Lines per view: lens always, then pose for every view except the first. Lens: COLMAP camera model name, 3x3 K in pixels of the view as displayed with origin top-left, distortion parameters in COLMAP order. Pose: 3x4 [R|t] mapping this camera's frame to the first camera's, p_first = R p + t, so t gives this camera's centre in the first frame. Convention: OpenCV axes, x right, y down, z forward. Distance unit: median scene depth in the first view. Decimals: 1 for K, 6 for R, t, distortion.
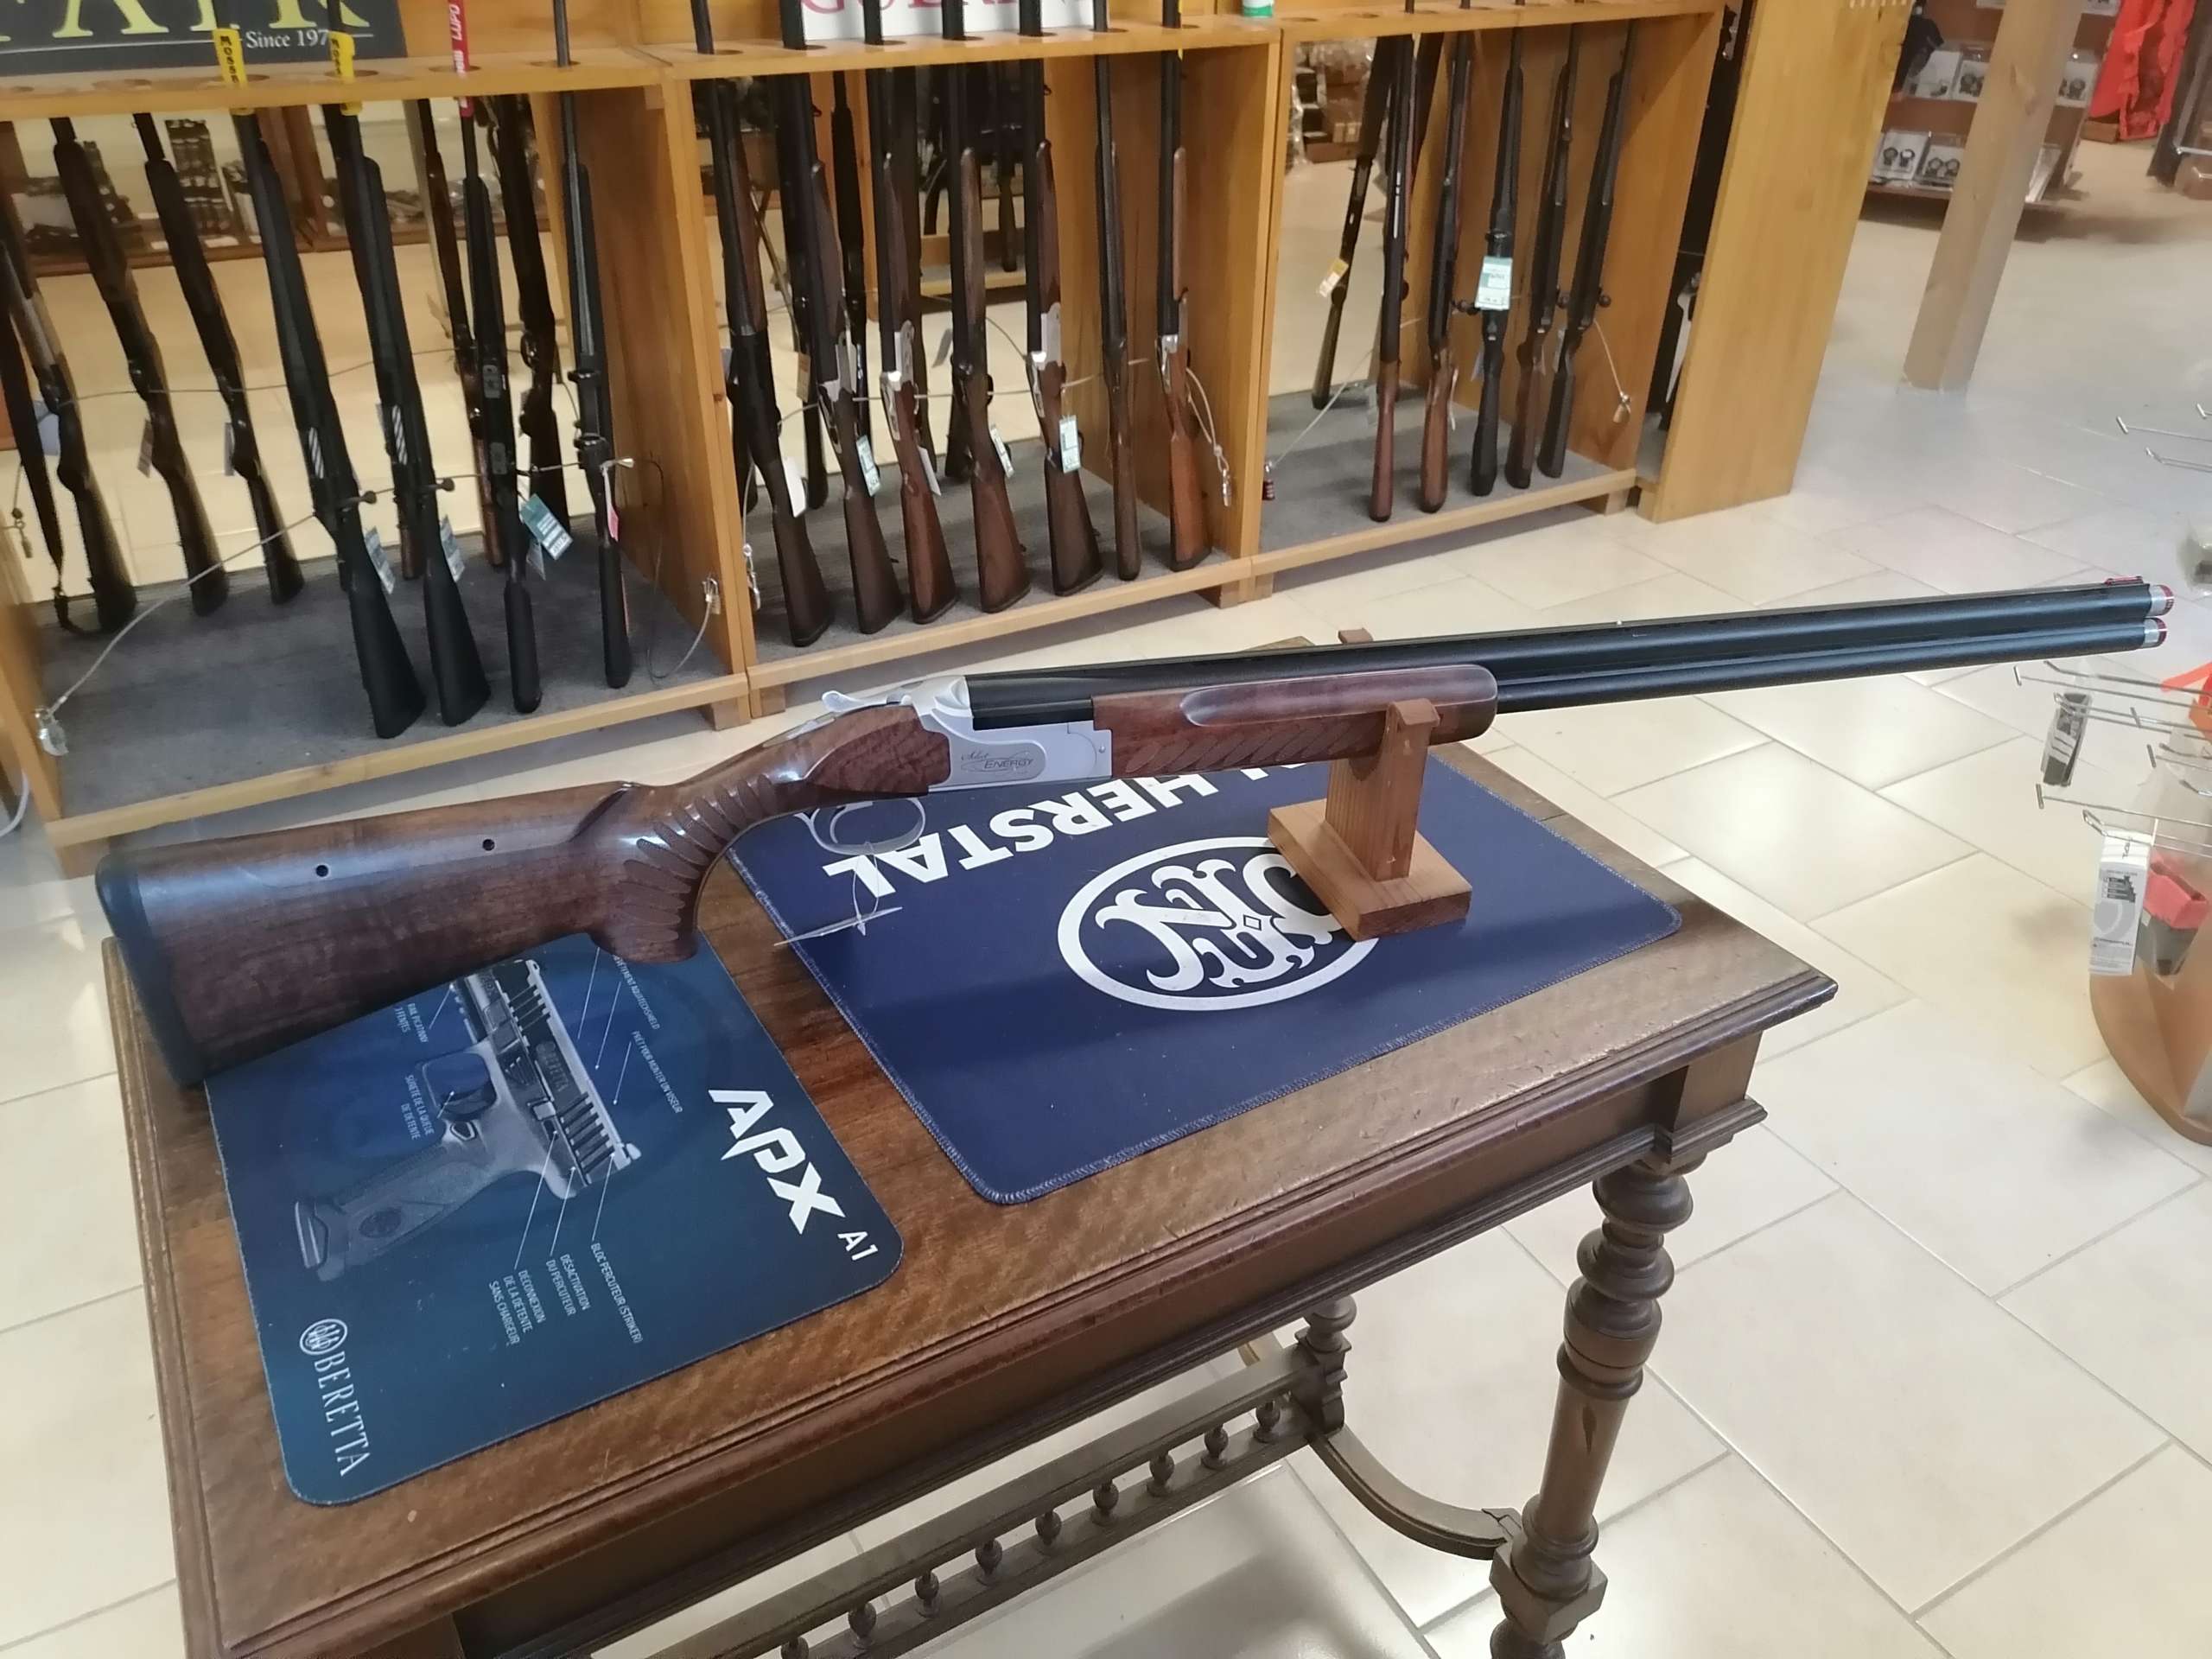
lens RADIAL K [[1670.8, 0, 1094.4], [0, 1670.8, 823.0], [0, 0, 1]] dist [0.040716, -0.028017]
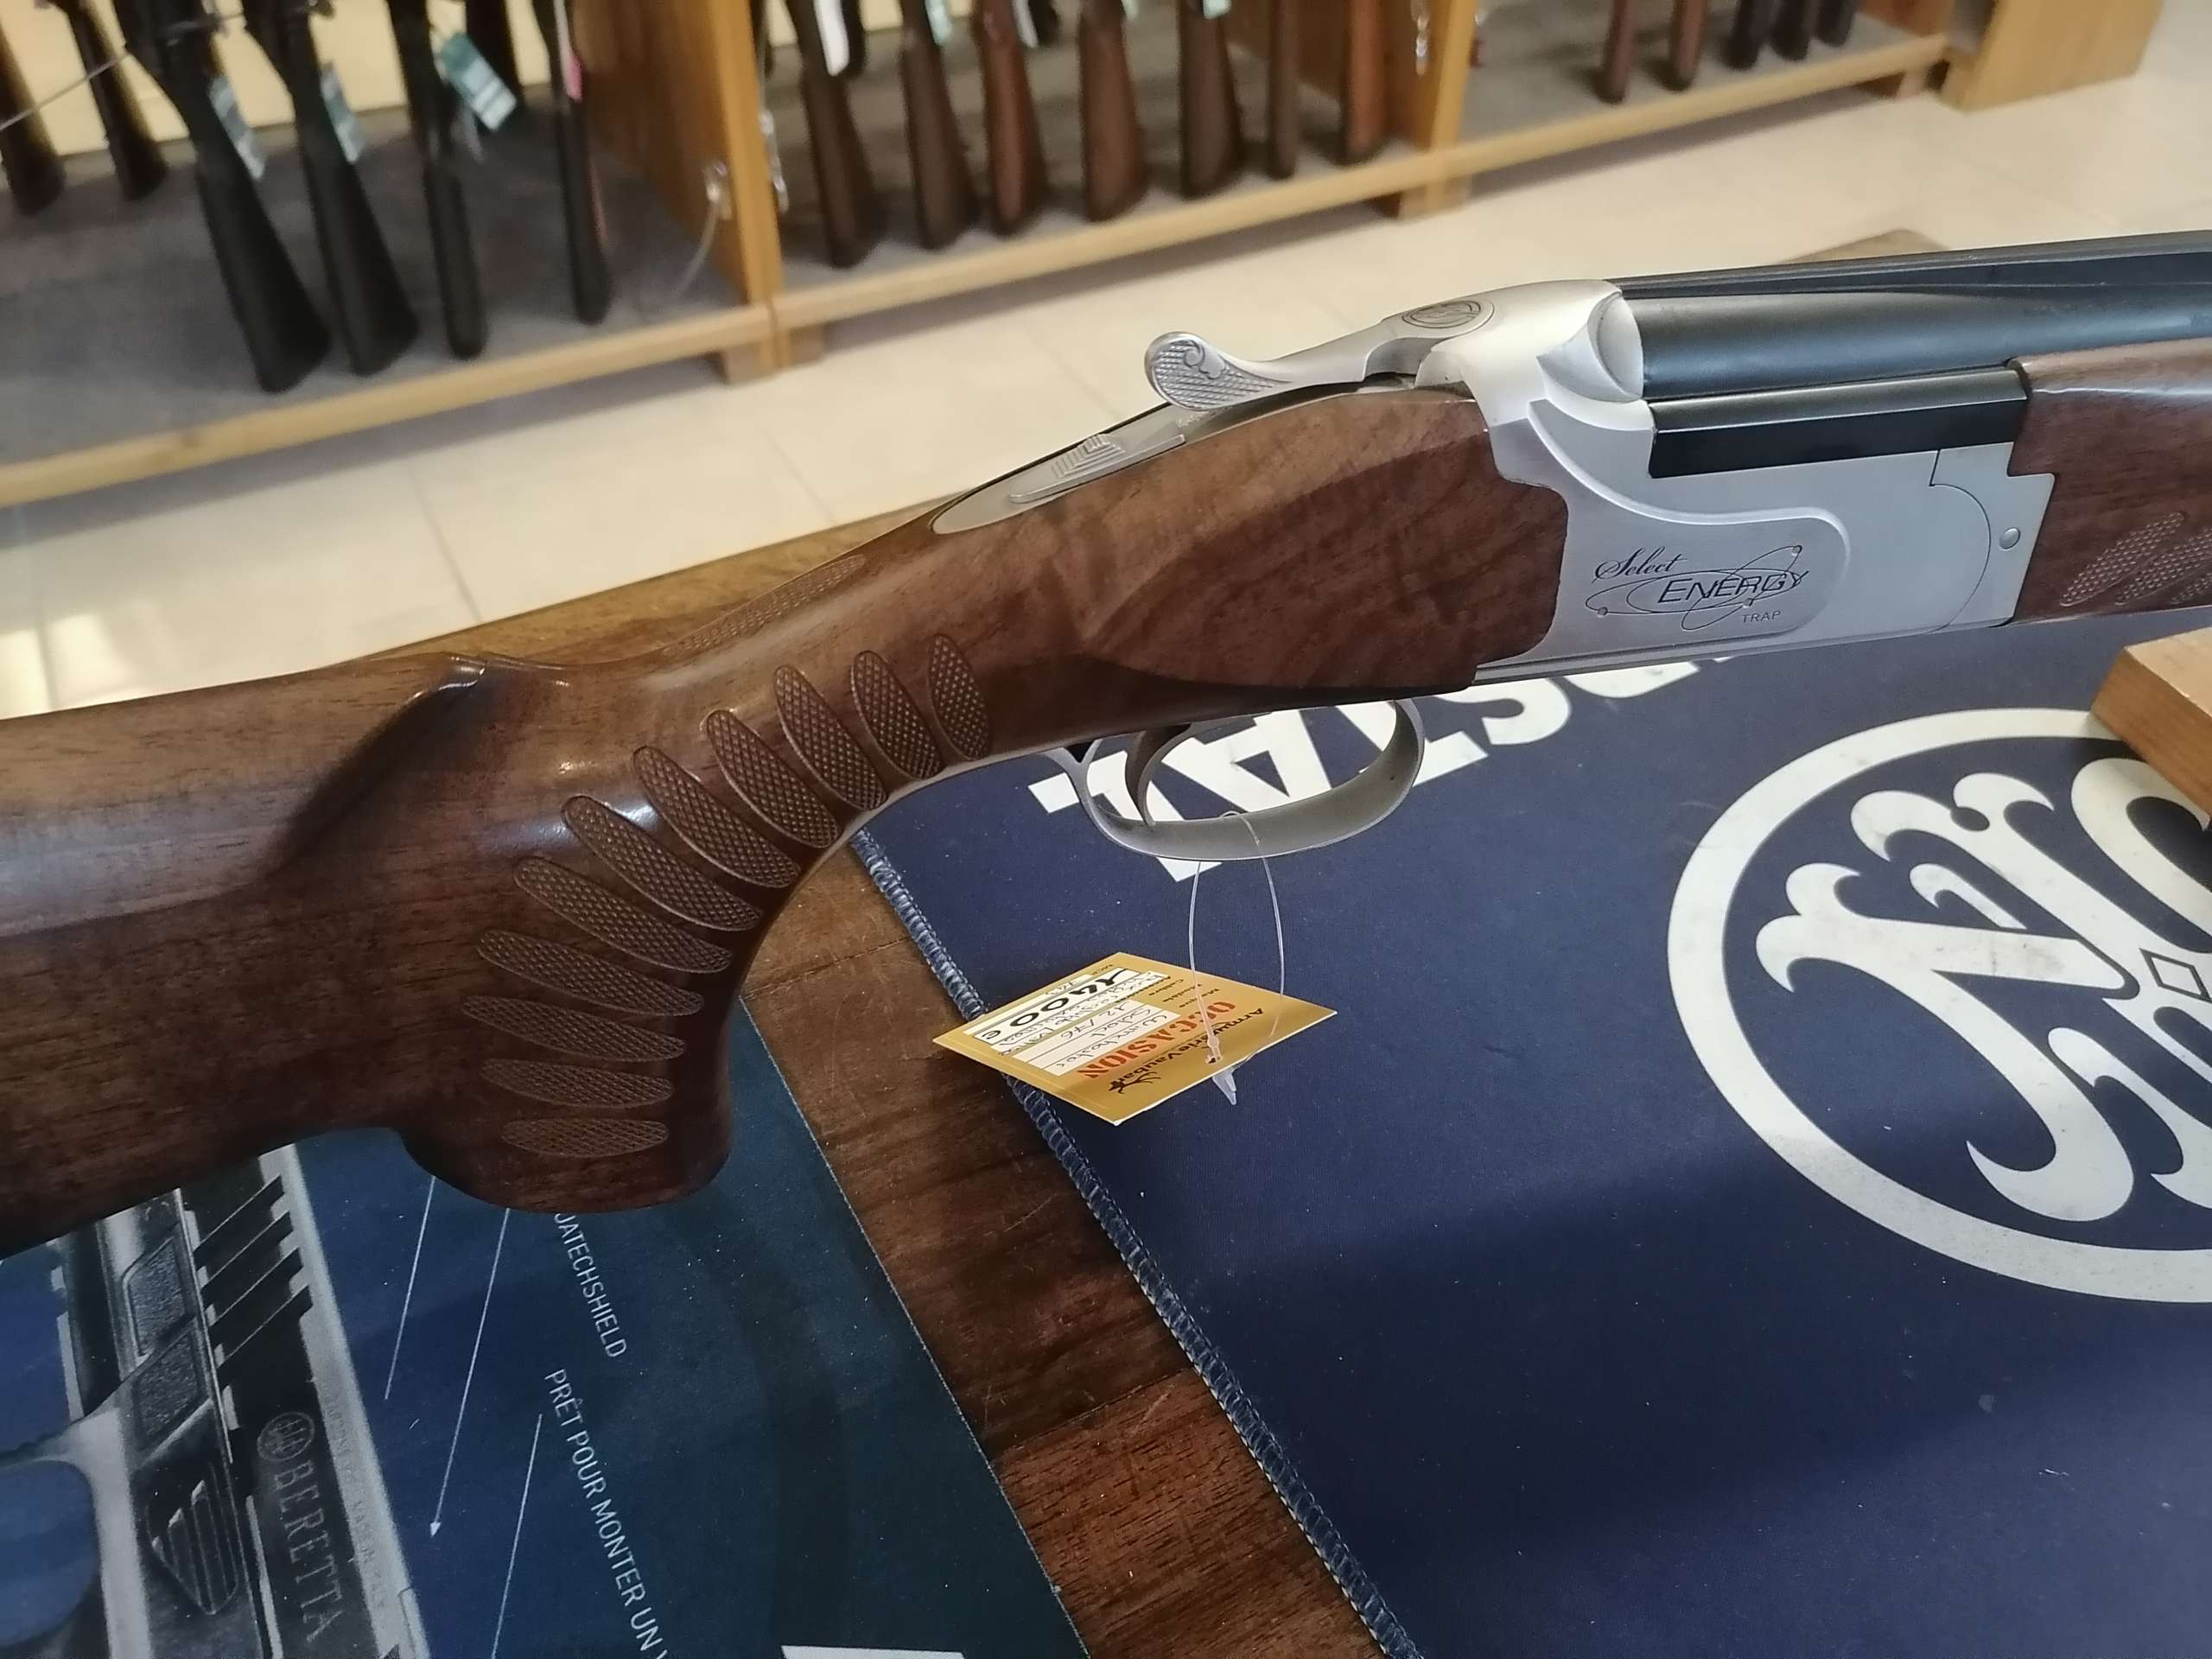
lens RADIAL K [[1698.9, 0, 1093.0], [0, 1698.9, 826.0], [0, 0, 1]] dist [0.013139, -0.000760]
pose [[0.999817, 0.015194, -0.011622, -0.142383], [-0.012551, 0.979545, 0.200834, -0.046897], [0.014436, -0.200651, 0.979556, 0.599913]]
